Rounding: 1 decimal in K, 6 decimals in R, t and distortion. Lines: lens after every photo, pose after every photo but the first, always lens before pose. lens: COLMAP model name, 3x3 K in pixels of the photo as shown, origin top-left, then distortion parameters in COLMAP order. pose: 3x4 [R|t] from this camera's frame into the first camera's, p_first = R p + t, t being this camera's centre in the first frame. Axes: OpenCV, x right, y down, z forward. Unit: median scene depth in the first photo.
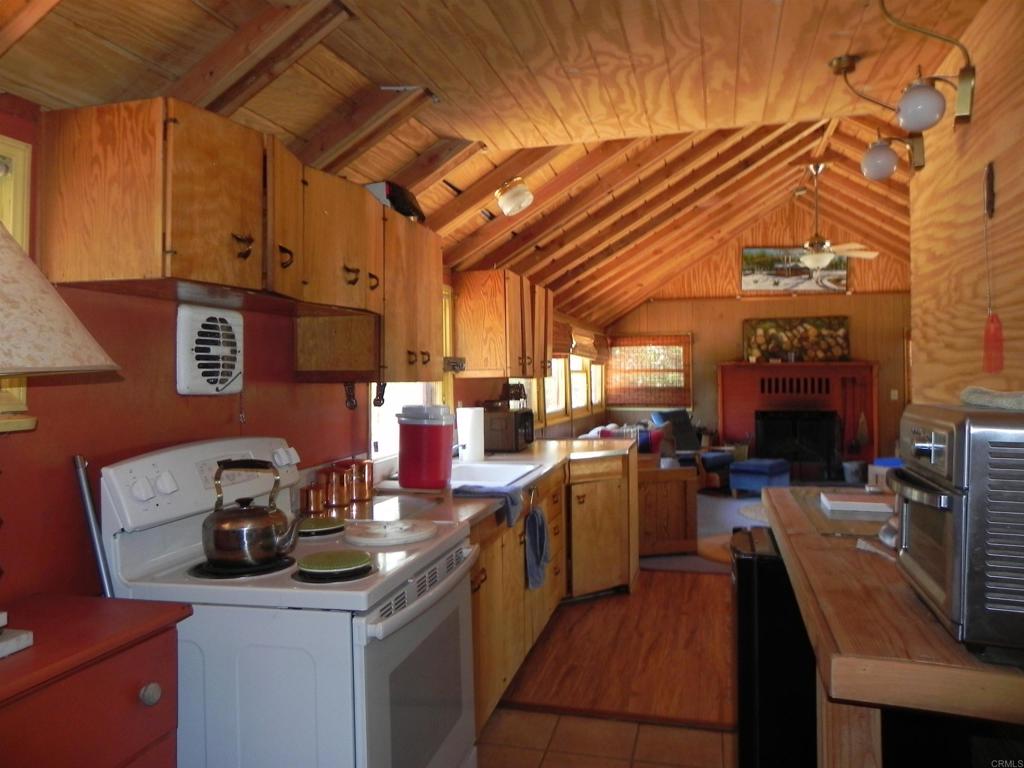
lens RADIAL K [[821.7, 0, 483.1], [0, 821.7, 349.6], [0, 0, 1]] dist [-0.000656, 0.012287]
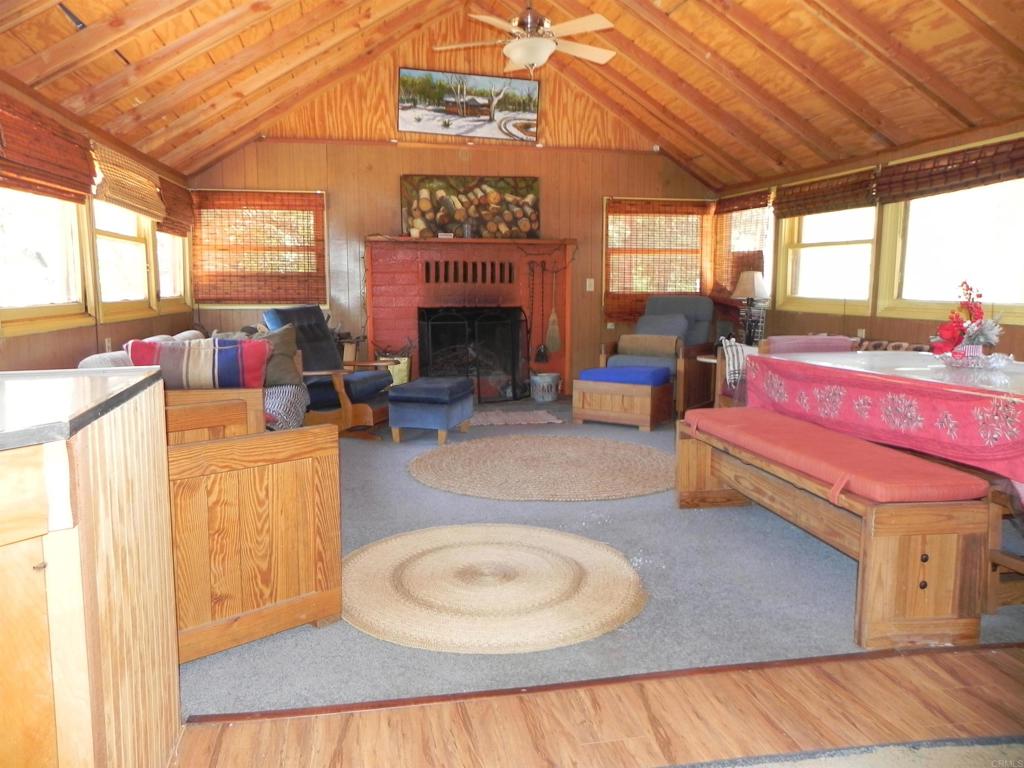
lens RADIAL K [[821.7, 0, 517.9], [0, 821.7, 374.4], [0, 0, 1]] dist [-0.000656, 0.012287]
pose [[0.890301, -0.045528, 0.453092, 0.086550], [-0.018925, 0.990431, 0.136707, 0.033398], [-0.454980, -0.130285, 0.880919, 0.335826]]
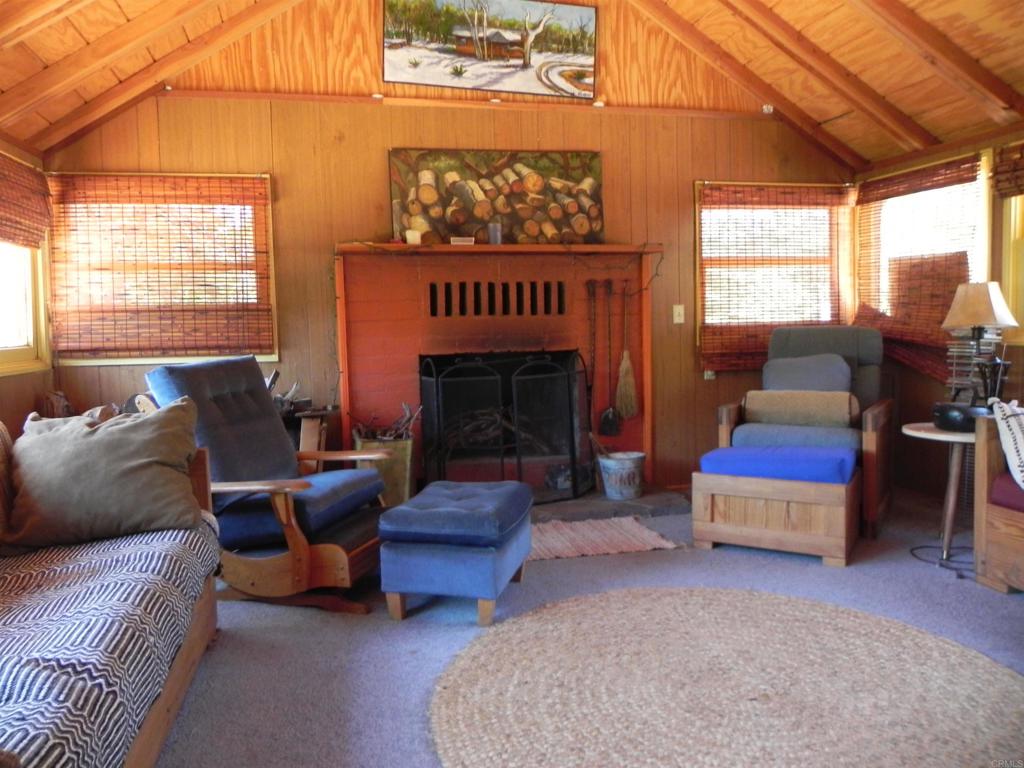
lens RADIAL K [[821.7, 0, 505.1], [0, 821.7, 380.8], [0, 0, 1]] dist [-0.000656, 0.012287]
pose [[0.886294, -0.048377, 0.460589, 0.166426], [0.004928, 0.995458, 0.095073, 0.046132], [-0.463097, -0.081993, 0.882507, 0.585459]]
